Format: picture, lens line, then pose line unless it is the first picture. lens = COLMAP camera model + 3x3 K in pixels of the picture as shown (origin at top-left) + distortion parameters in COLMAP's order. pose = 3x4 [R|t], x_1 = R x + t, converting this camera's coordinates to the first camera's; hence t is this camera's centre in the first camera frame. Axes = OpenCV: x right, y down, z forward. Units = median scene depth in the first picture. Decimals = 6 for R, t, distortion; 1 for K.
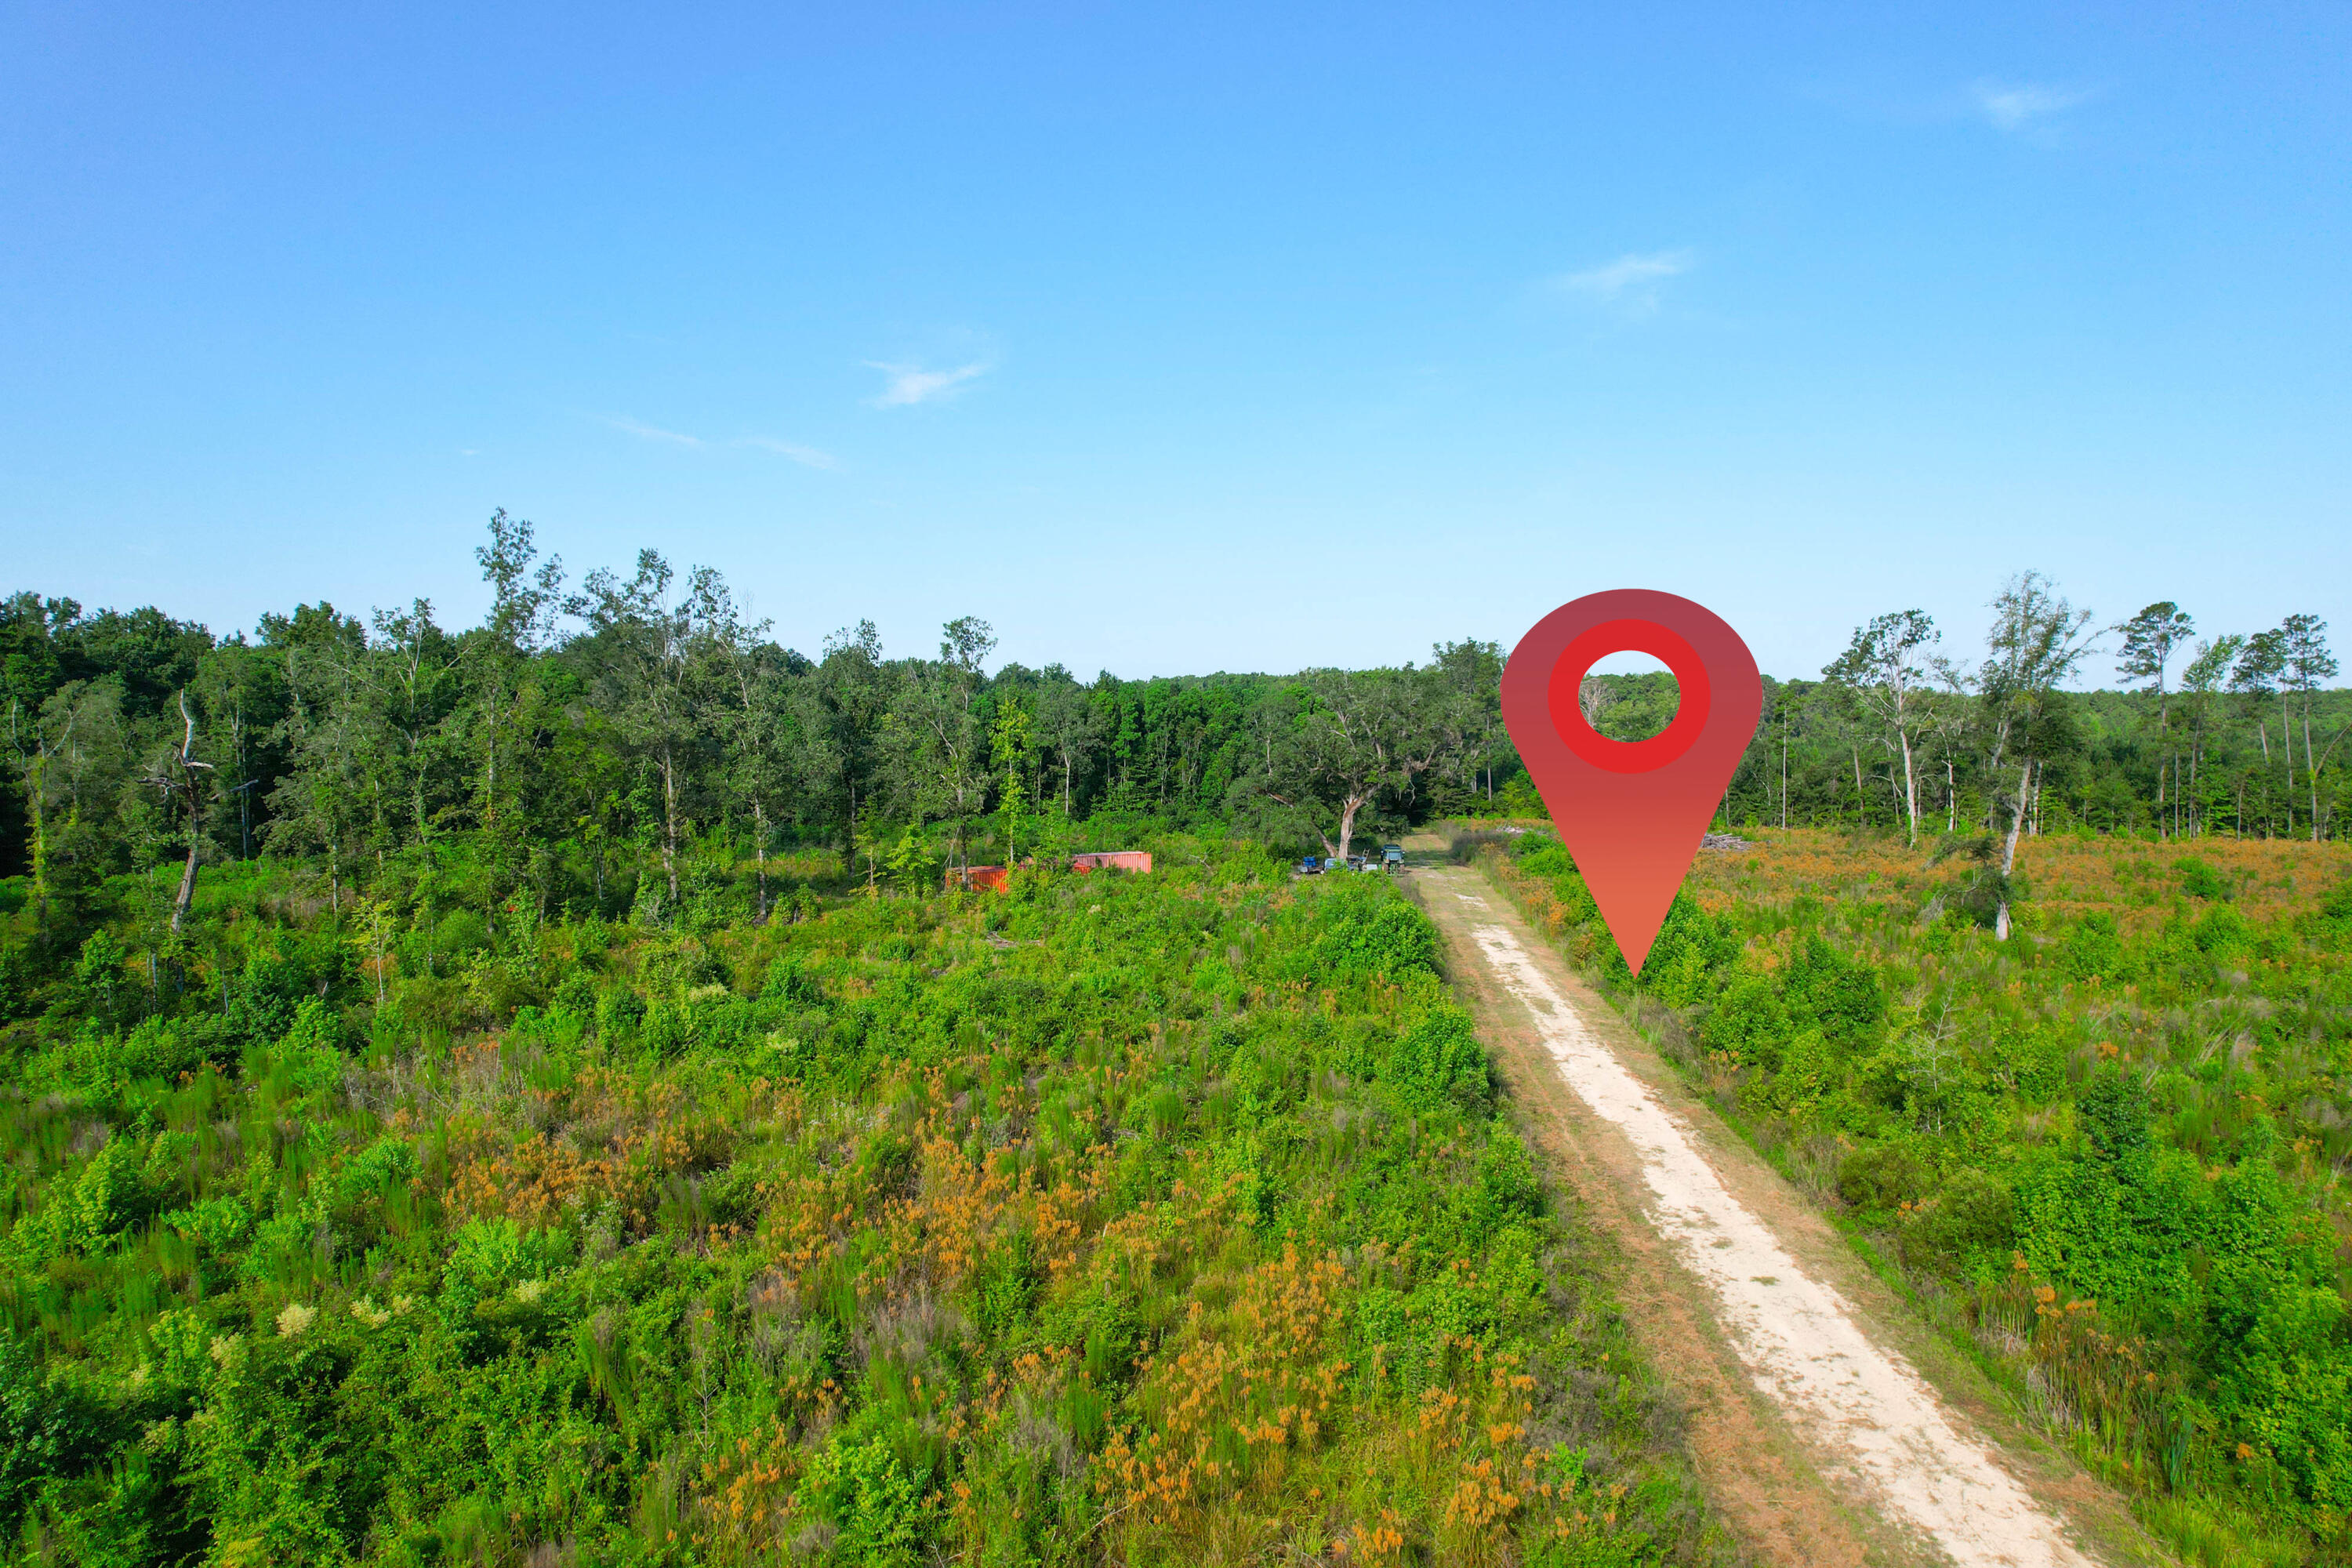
lens RADIAL K [[1515.3, 0, 1199.2], [0, 1515.3, 803.2], [0, 0, 1]] dist [-0.073089, 0.064803]
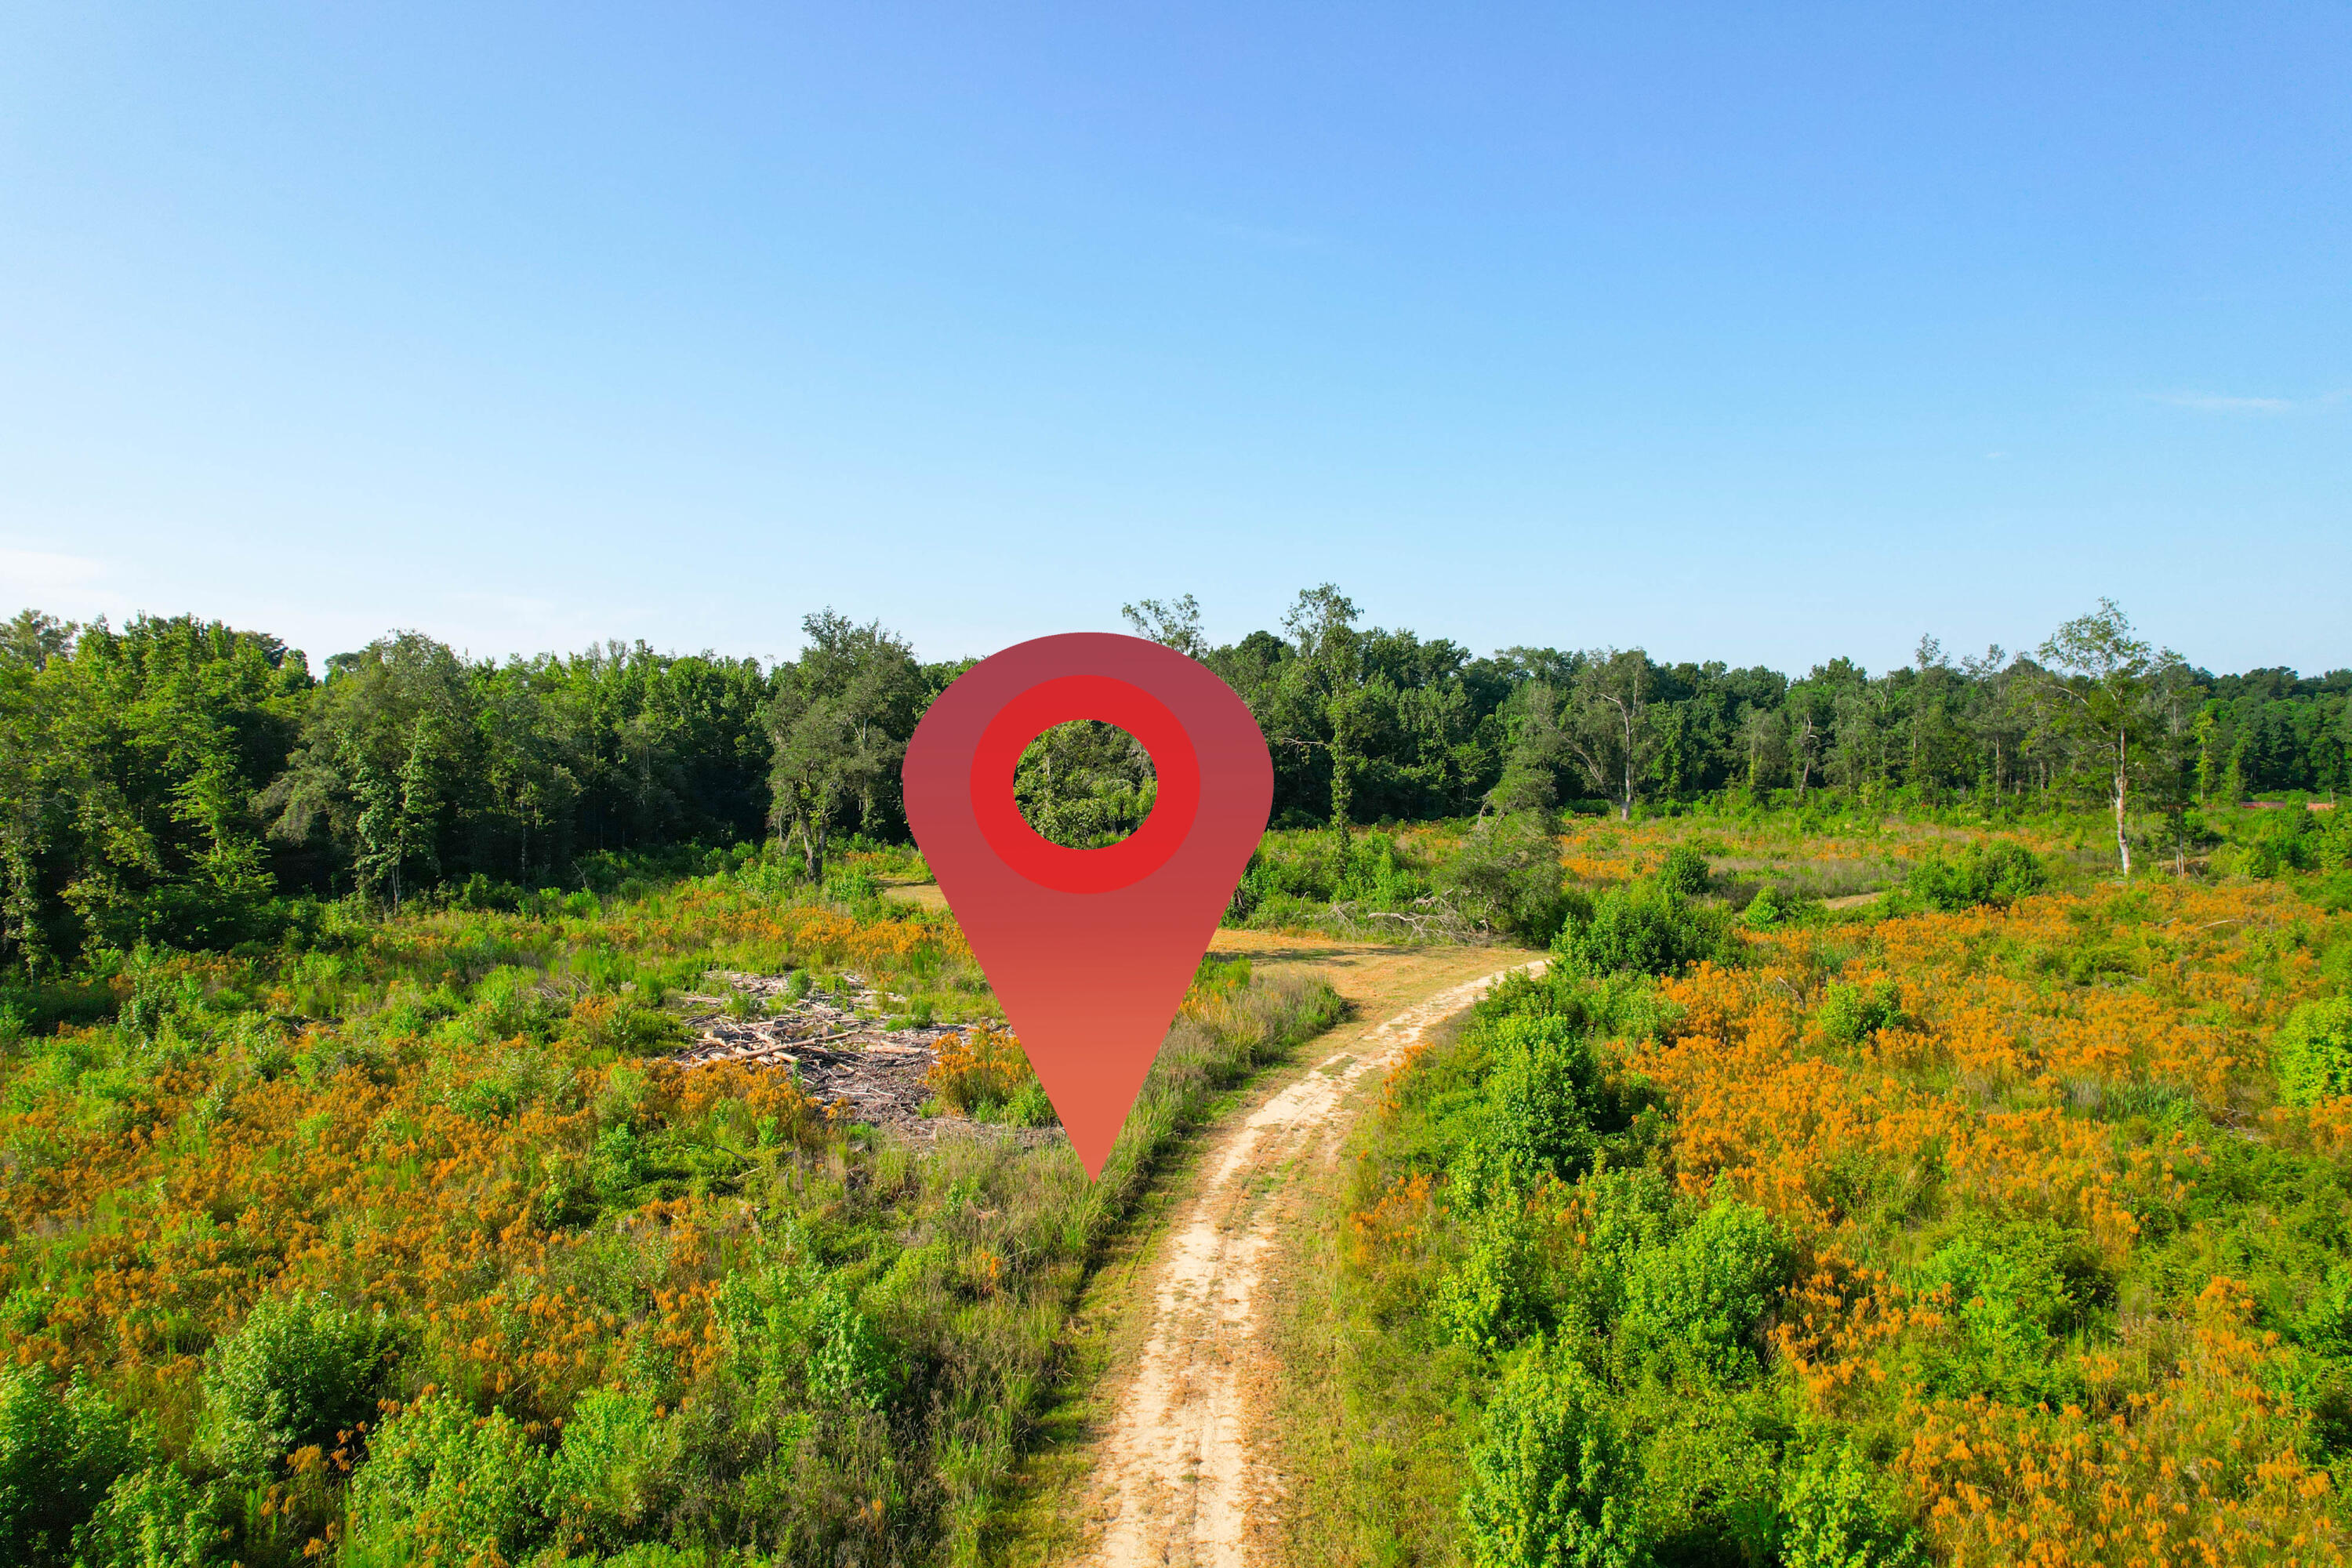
lens RADIAL K [[1515.3, 0, 1162.6], [0, 1515.3, 788.3], [0, 0, 1]] dist [-0.073089, 0.064803]
pose [[0.582533, 0.029276, -0.812280, 0.416375], [-0.041933, 0.999103, 0.005937, 0.046679], [0.811725, 0.030603, 0.583238, -0.741205]]
